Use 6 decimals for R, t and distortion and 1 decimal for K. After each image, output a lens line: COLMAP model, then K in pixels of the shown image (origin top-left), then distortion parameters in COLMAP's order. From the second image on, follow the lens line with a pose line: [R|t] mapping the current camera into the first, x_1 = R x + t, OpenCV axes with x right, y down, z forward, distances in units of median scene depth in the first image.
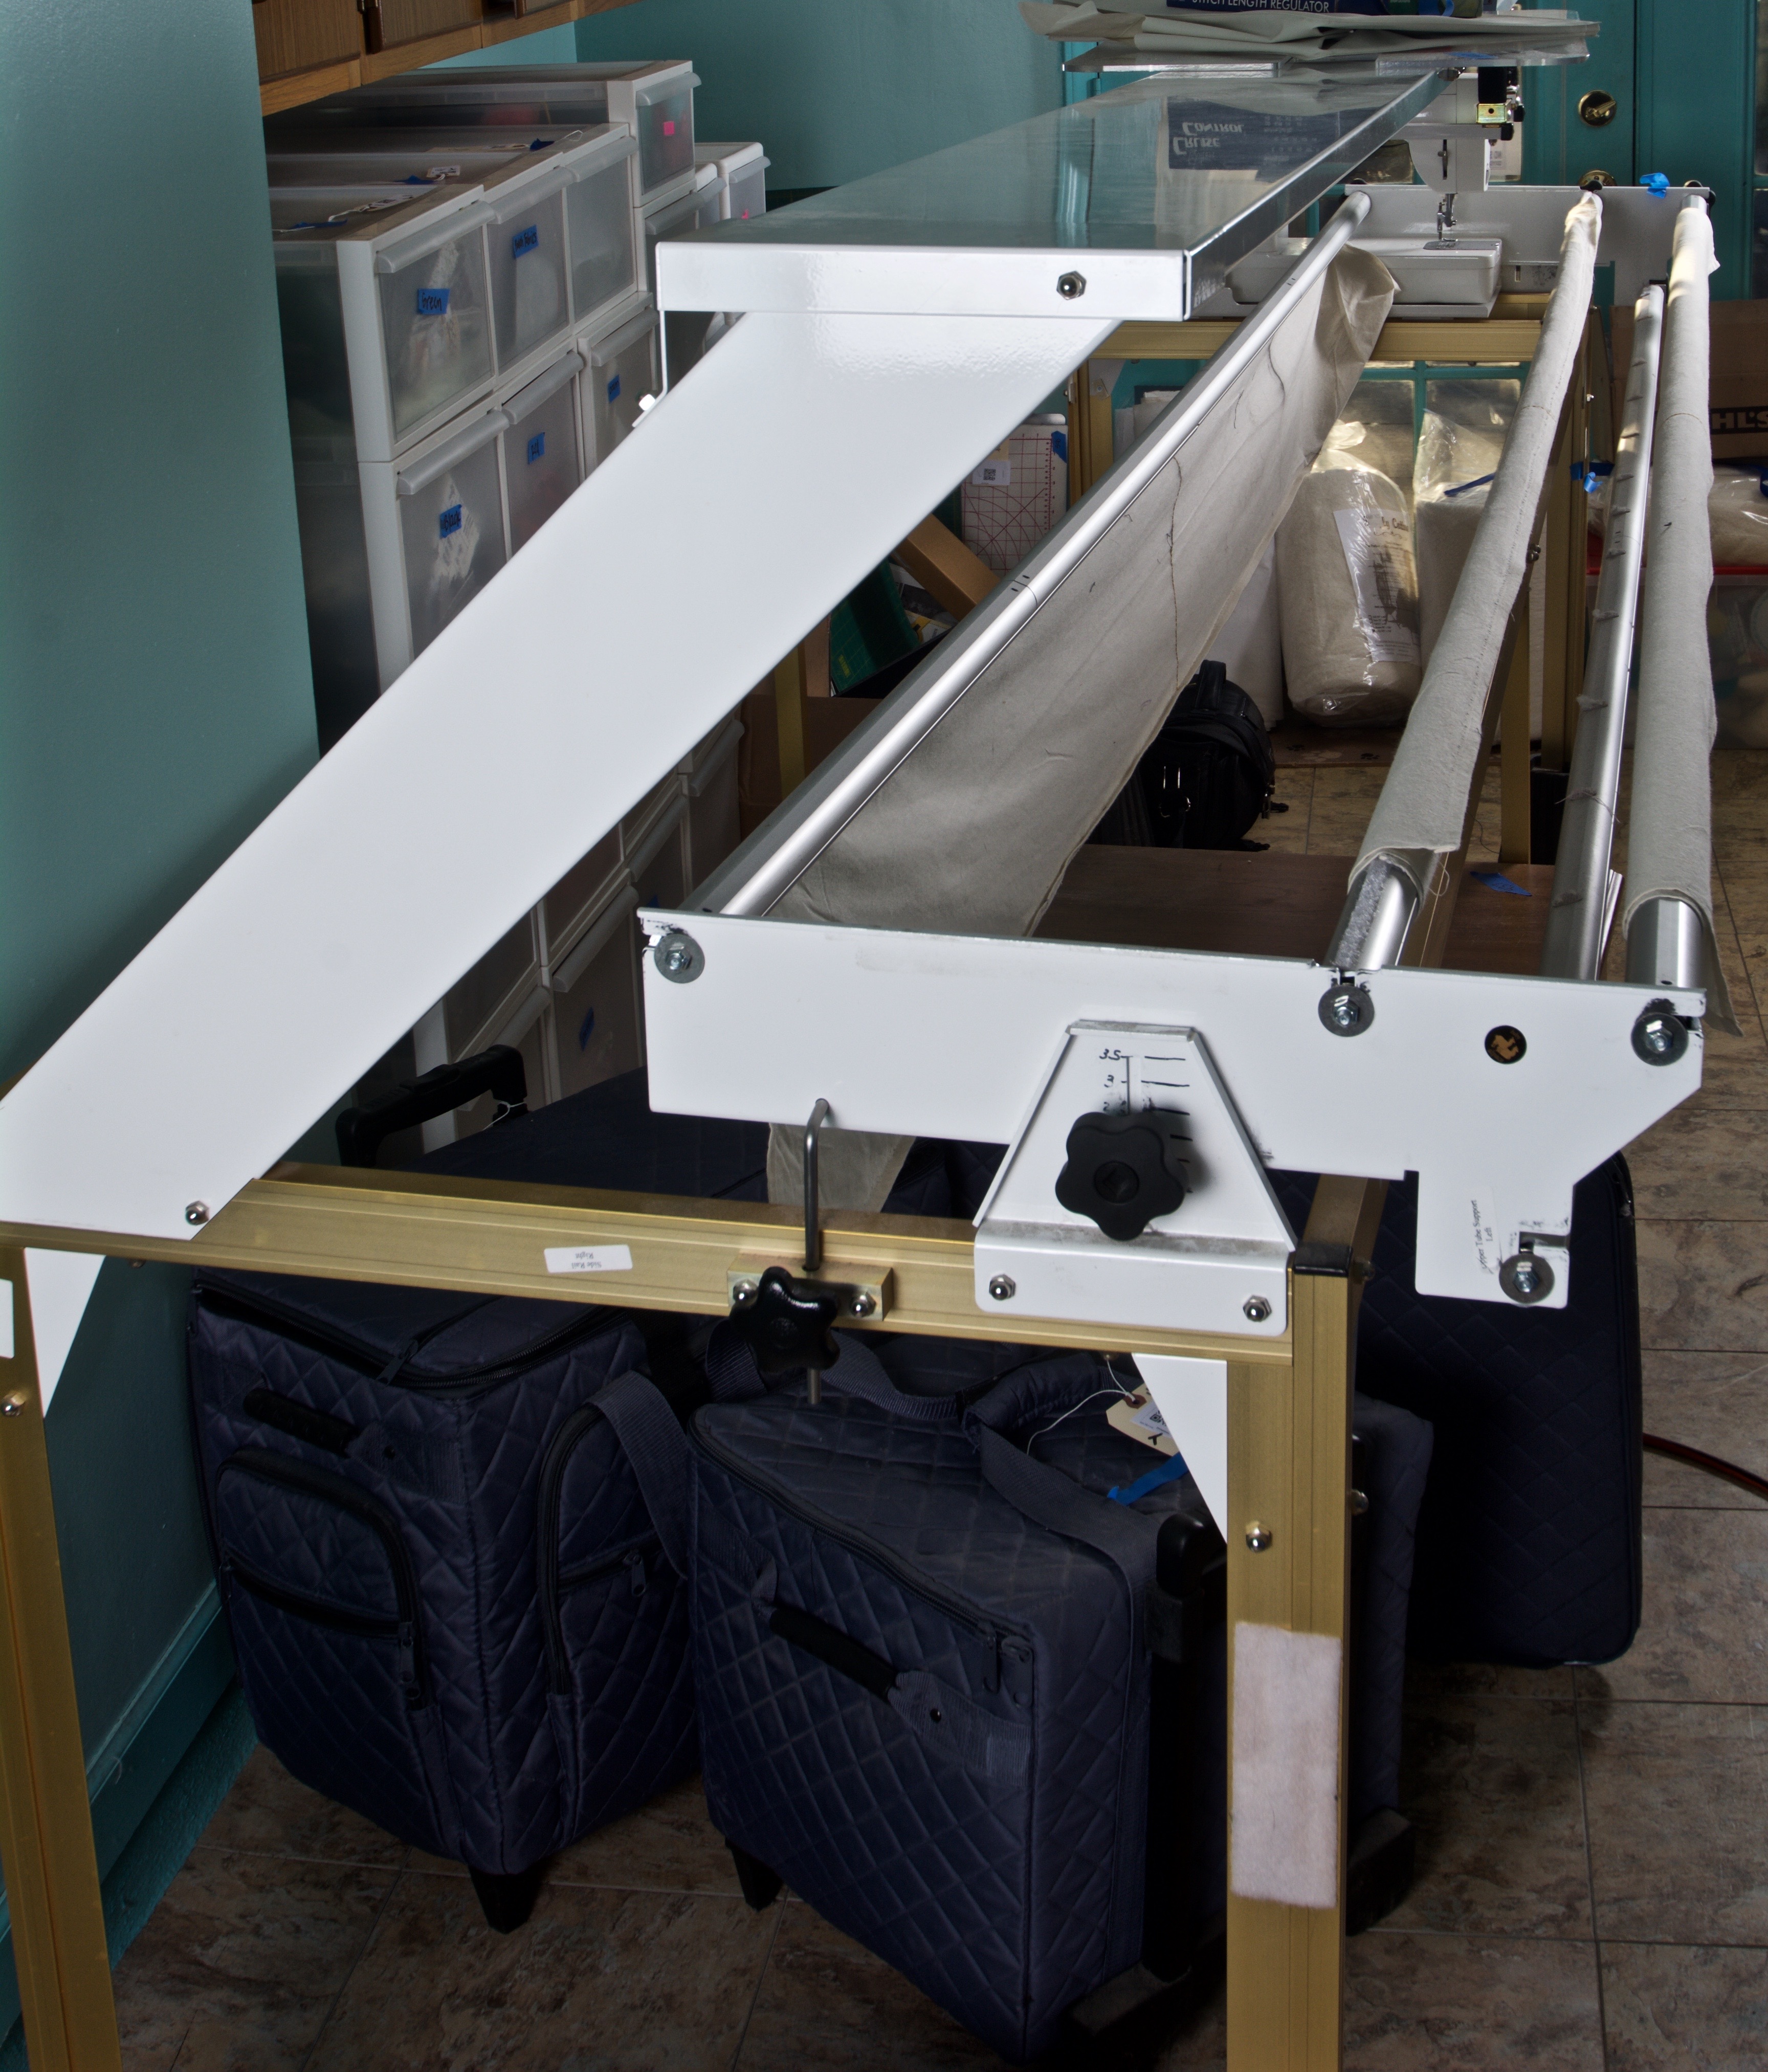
lens RADIAL K [[2623.9, 0, 884.0], [0, 2623.9, 1036.0], [0, 0, 1]] dist [-0.035300, -0.051568]
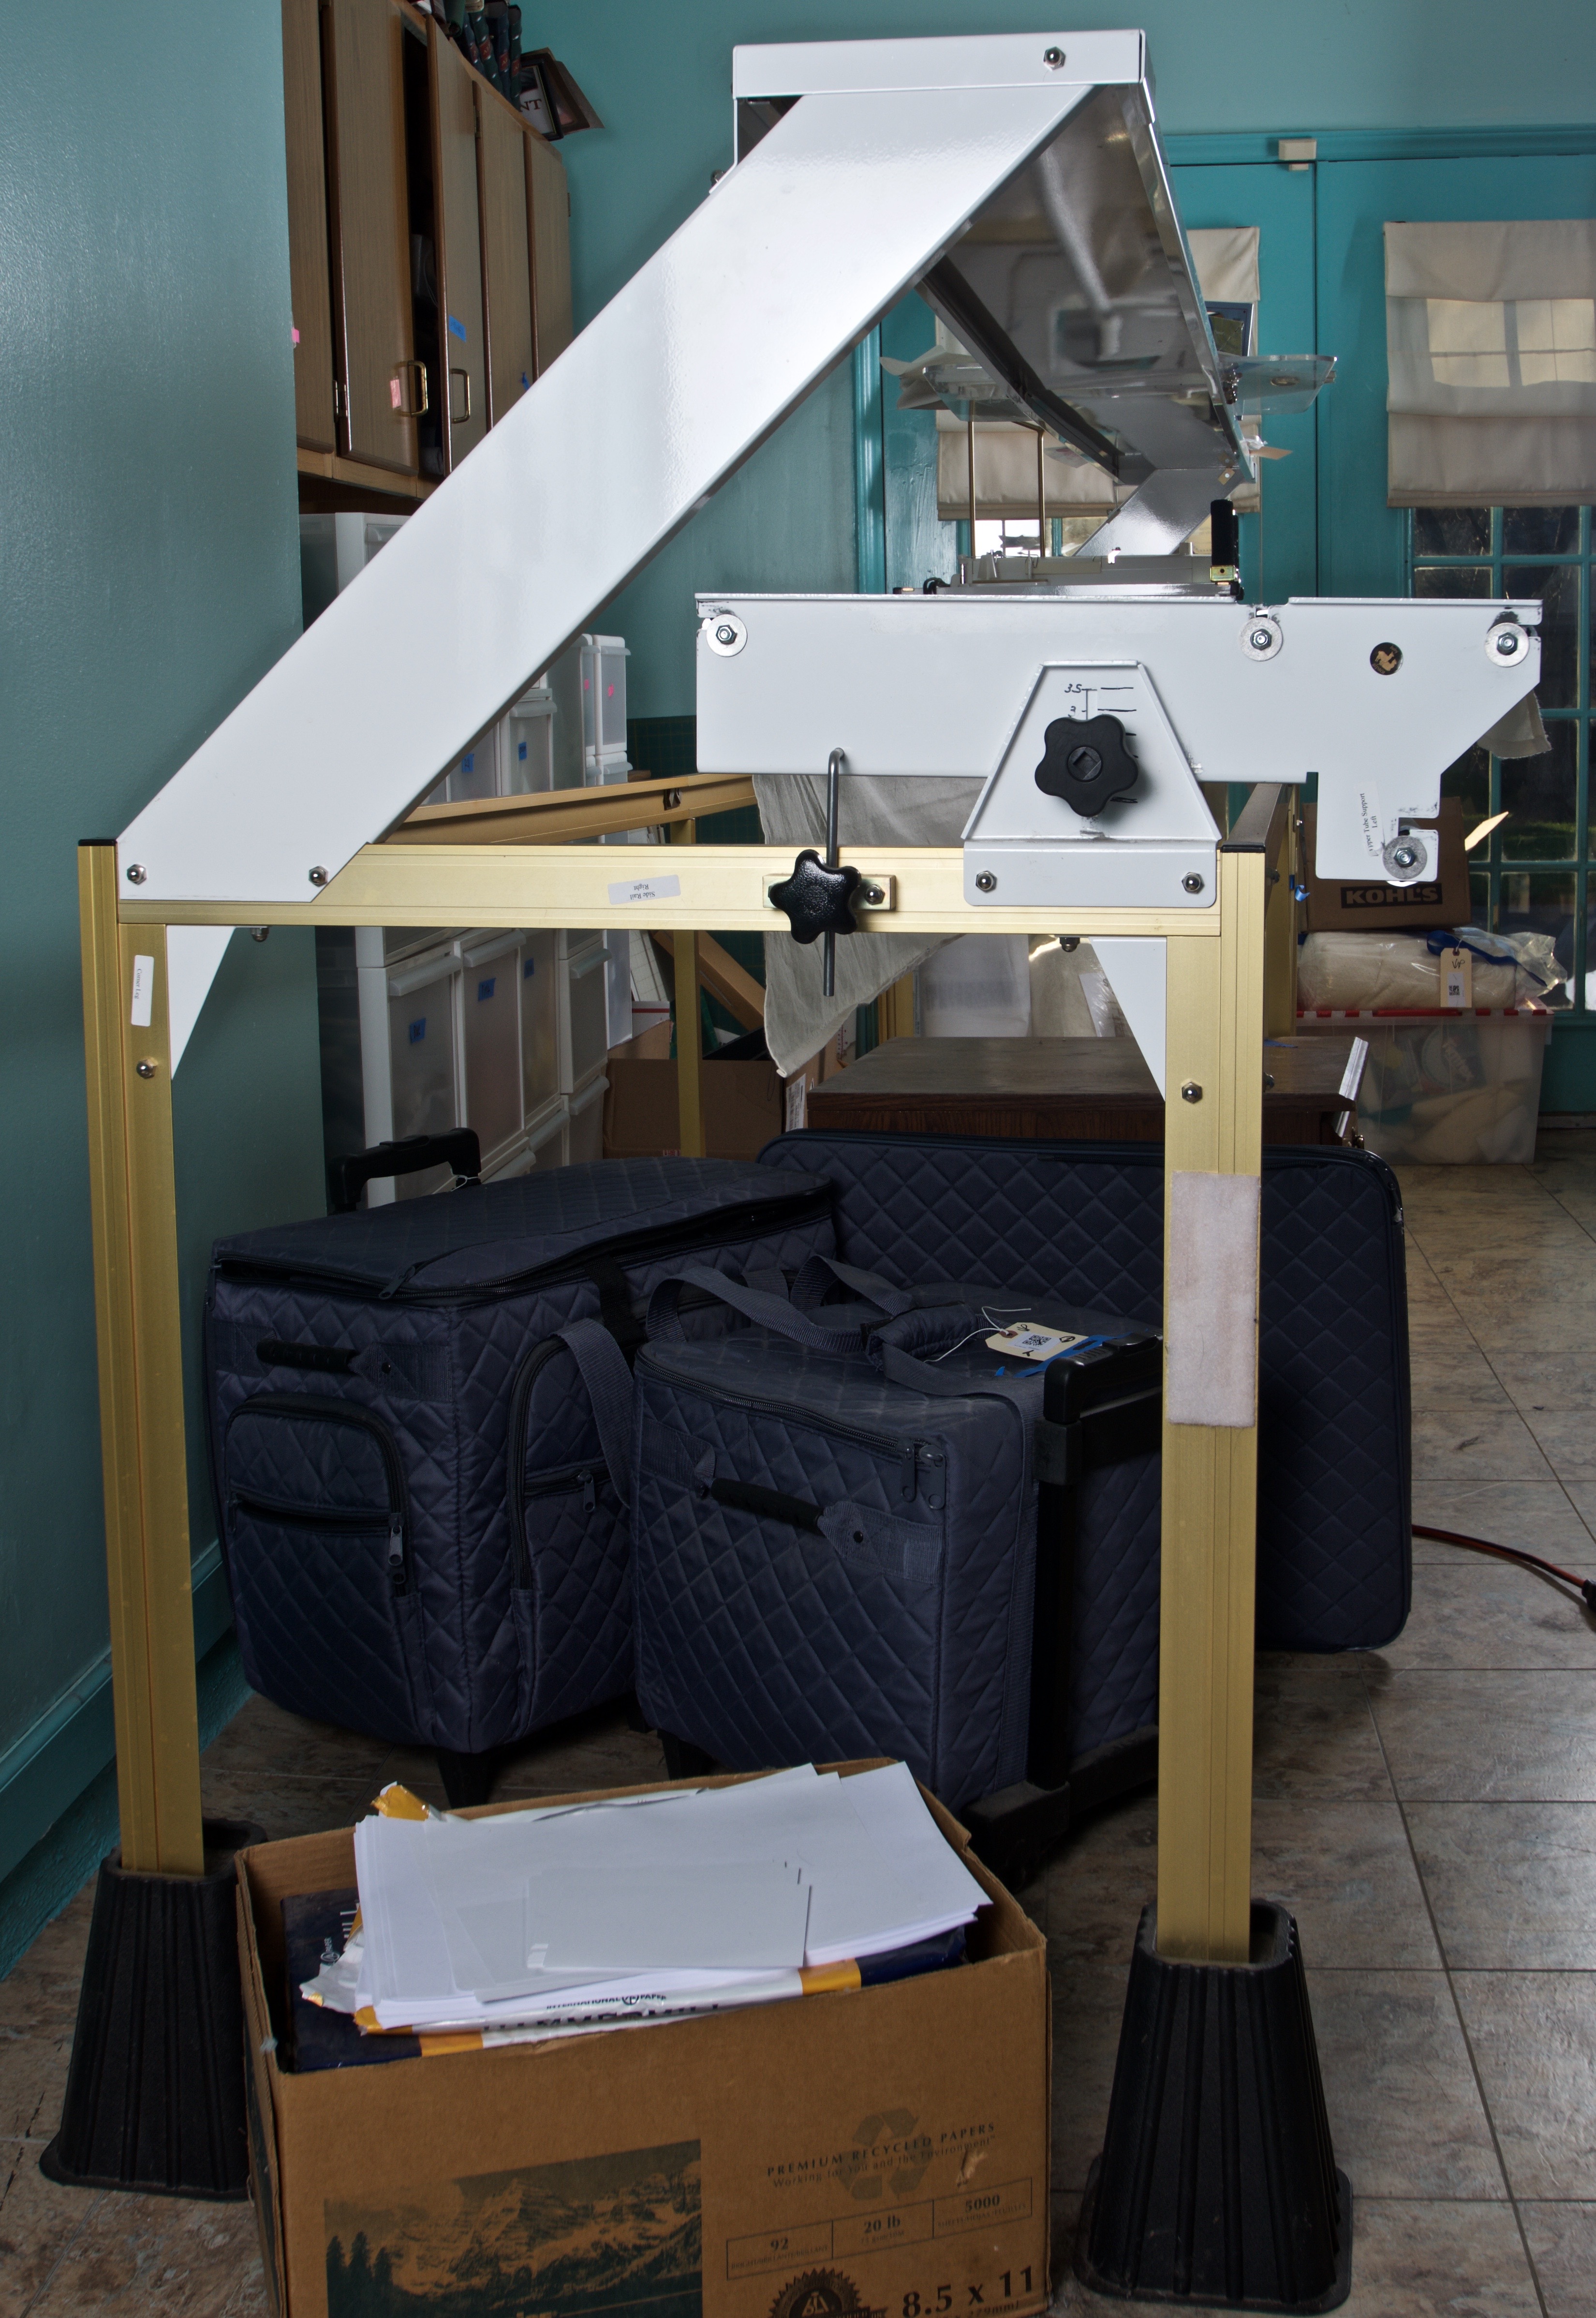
lens RADIAL K [[2205.1, 0, 798.0], [0, 2205.1, 1159.0], [0, 0, 1]] dist [-0.052894, 0.003597]
pose [[0.998982, 0.010133, 0.043960, -0.047094], [-0.004579, 0.992191, -0.124643, 0.189076], [-0.044880, 0.124315, 0.991227, -0.009862]]
